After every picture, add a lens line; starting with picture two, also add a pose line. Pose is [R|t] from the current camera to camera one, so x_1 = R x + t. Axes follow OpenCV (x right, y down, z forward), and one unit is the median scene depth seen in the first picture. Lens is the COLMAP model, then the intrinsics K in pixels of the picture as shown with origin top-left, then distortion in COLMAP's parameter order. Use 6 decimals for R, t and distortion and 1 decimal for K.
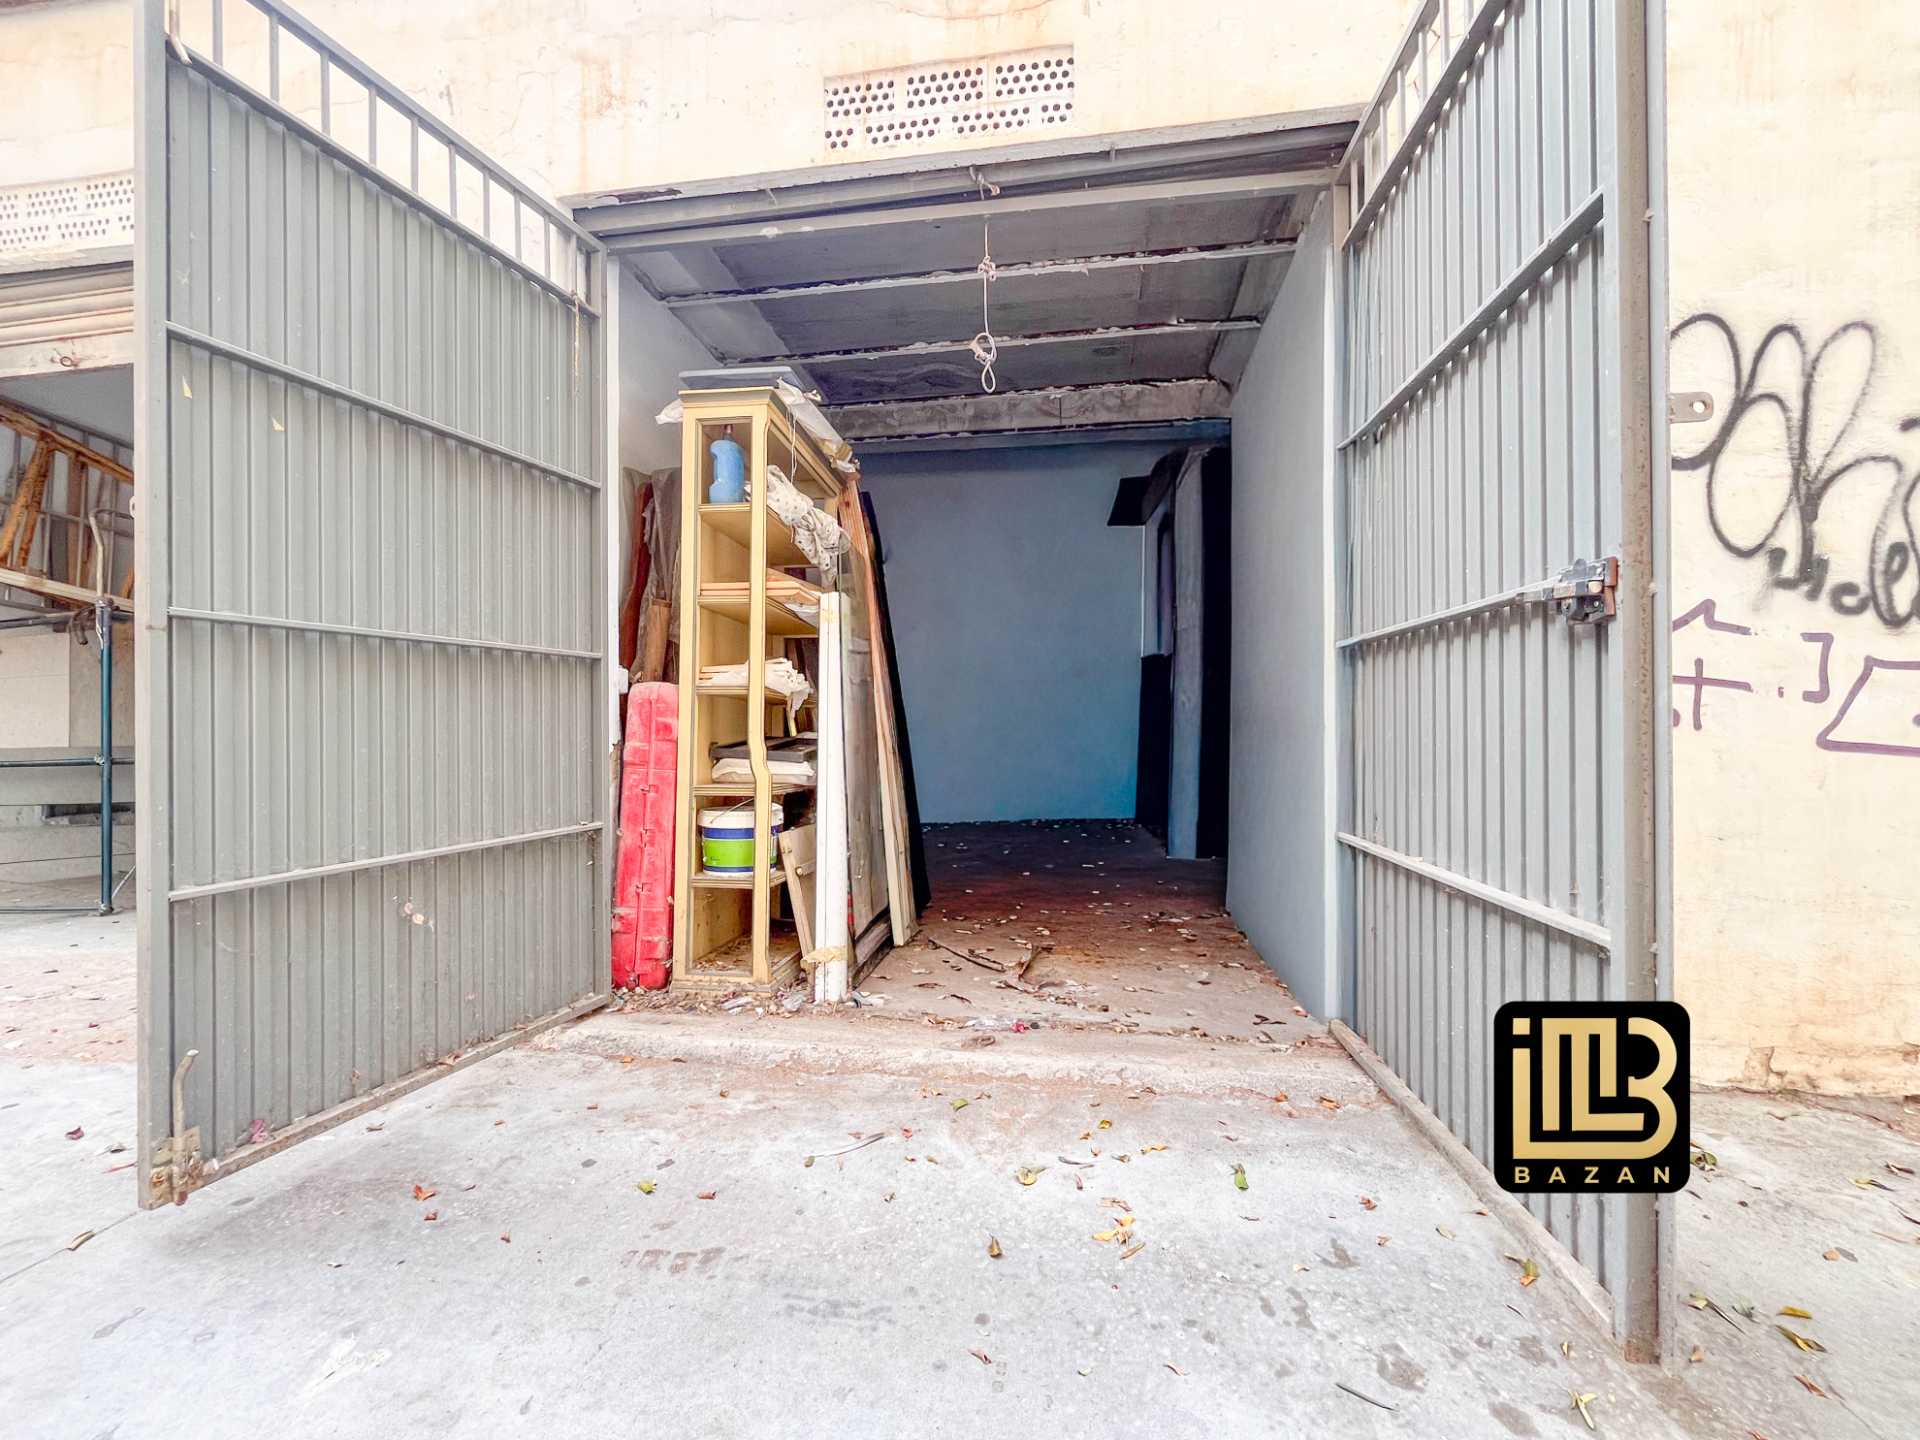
lens RADIAL K [[790.1, 0, 965.7], [0, 790.1, 723.1], [0, 0, 1]] dist [-0.002932, 0.000121]
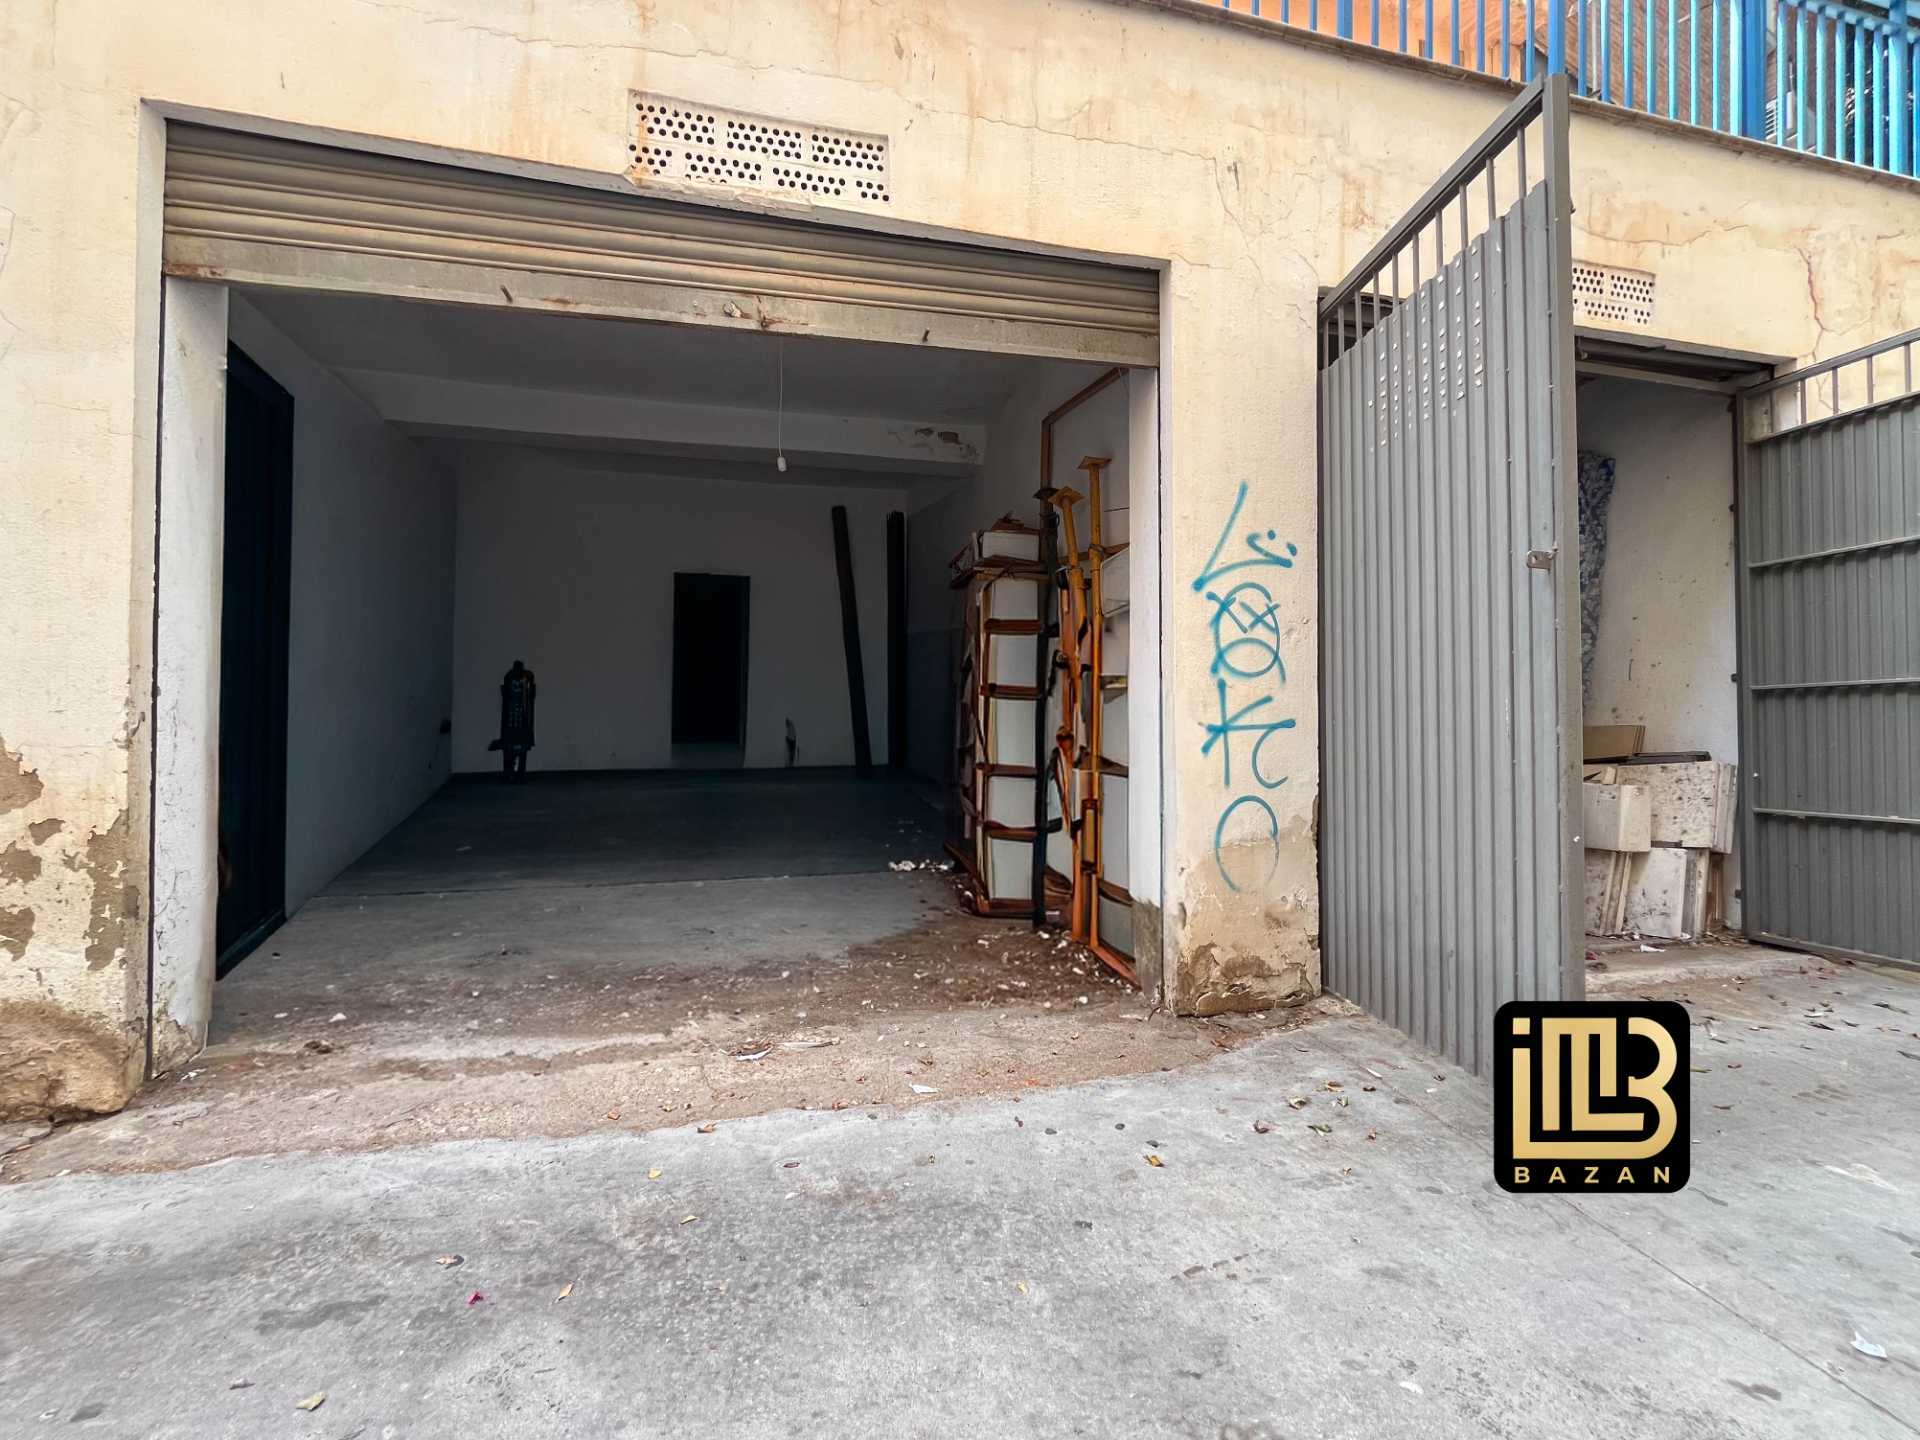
lens RADIAL K [[782.1, 0, 957.7], [0, 782.1, 723.1], [0, 0, 1]] dist [-0.003801, 0.000228]
pose [[0.927825, 0.008768, 0.372912, -1.332811], [-0.003401, 0.999881, -0.015048, 0.000076], [-0.372999, 0.012694, 0.927745, 0.125044]]
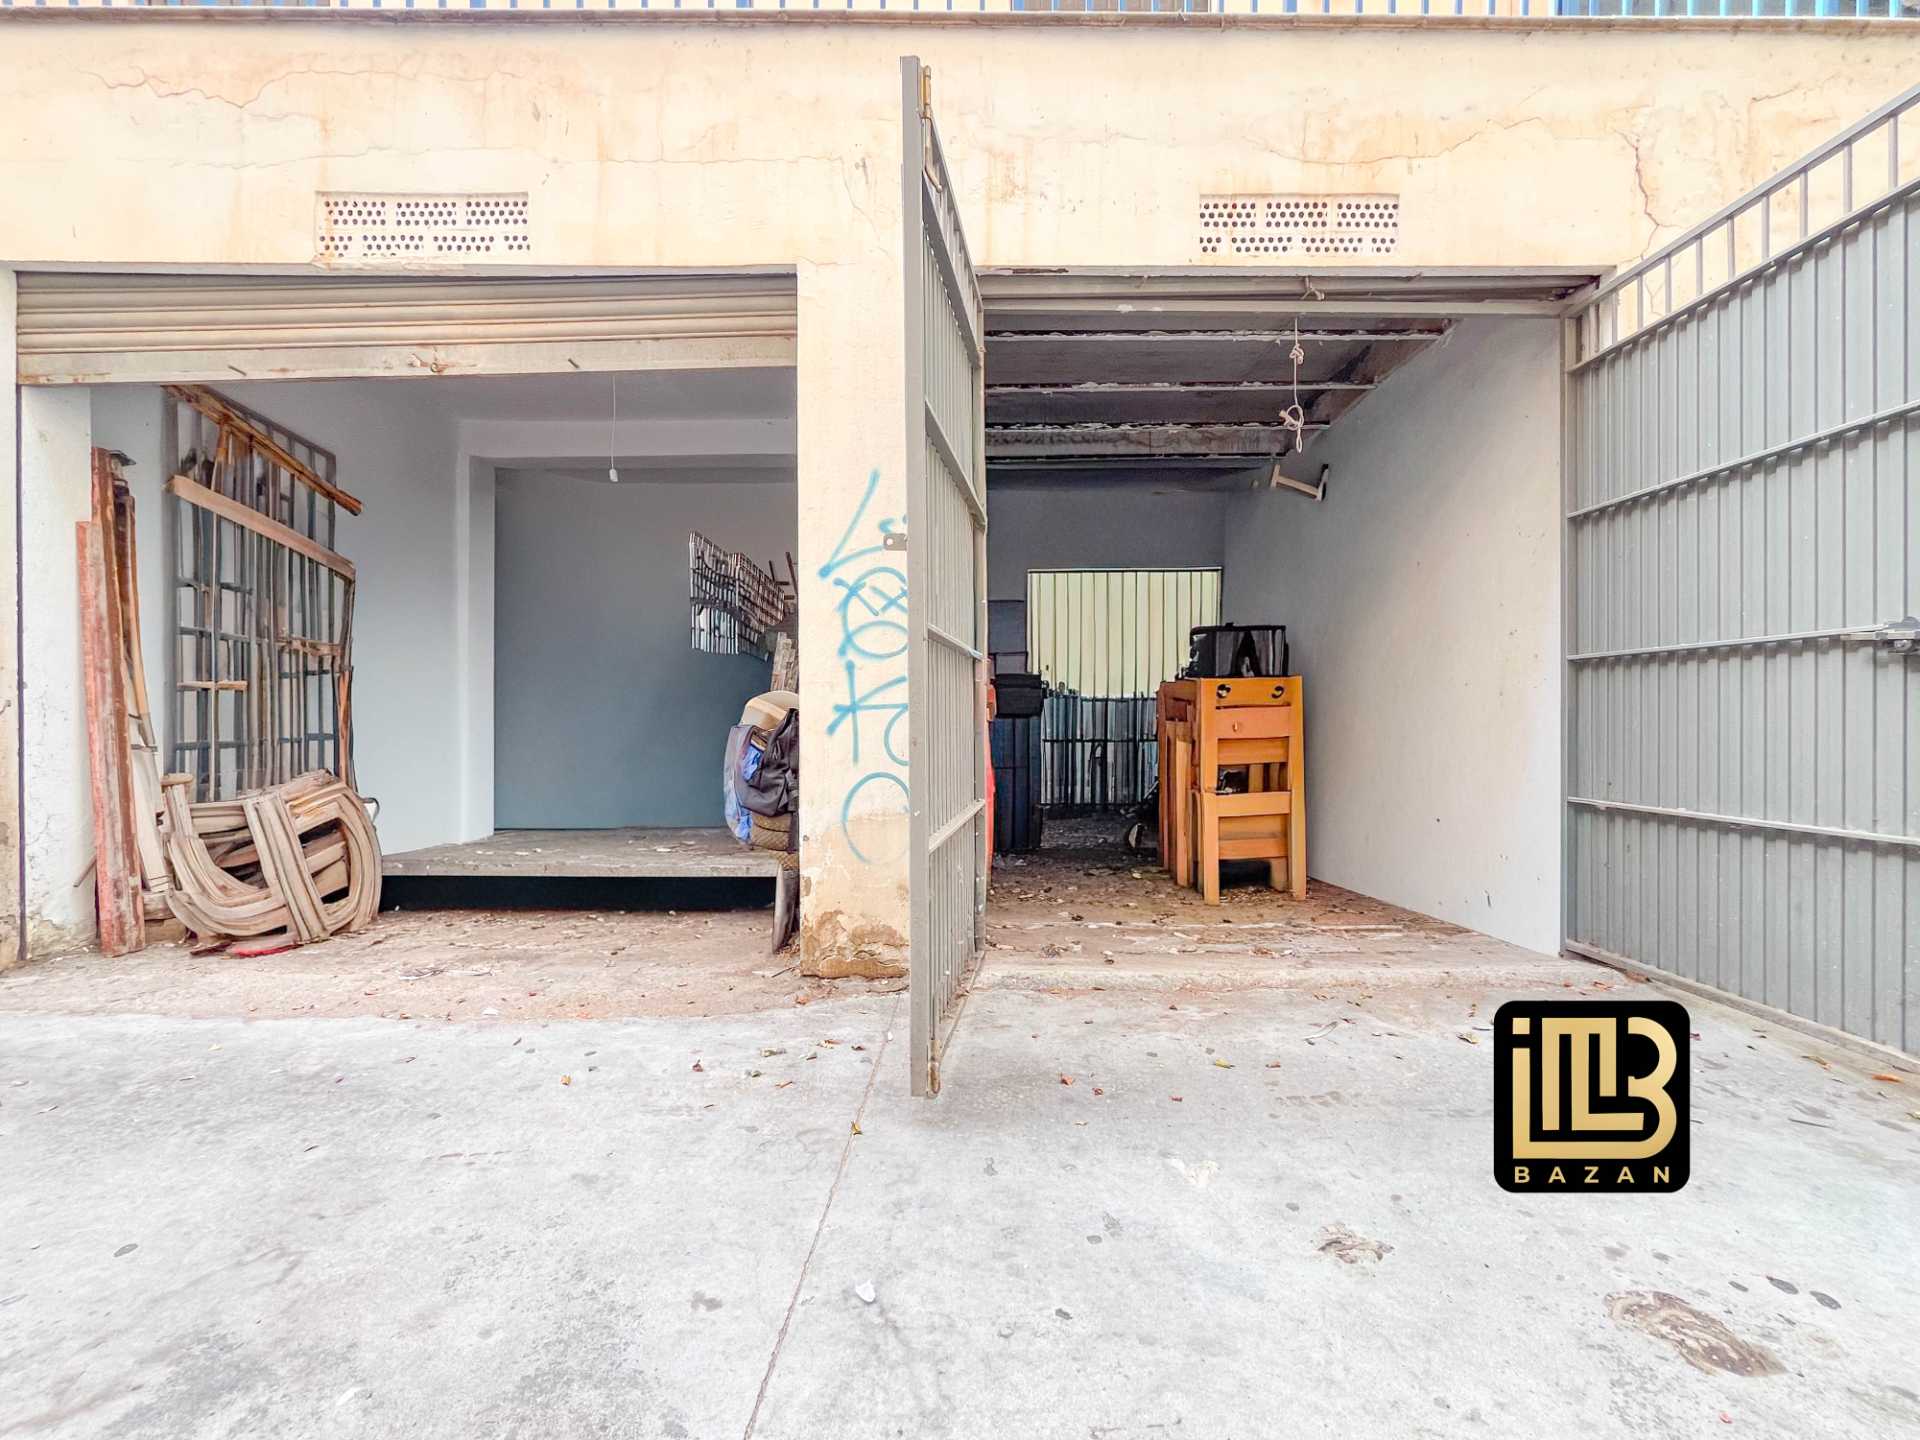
lens RADIAL K [[782.1, 0, 957.7], [0, 782.1, 723.1], [0, 0, 1]] dist [-0.003801, 0.000228]
pose [[0.987804, -0.000743, 0.155702, -0.654068], [-0.000621, 0.999962, 0.008709, 0.001941], [-0.155703, -0.008699, 0.987766, -0.139846]]
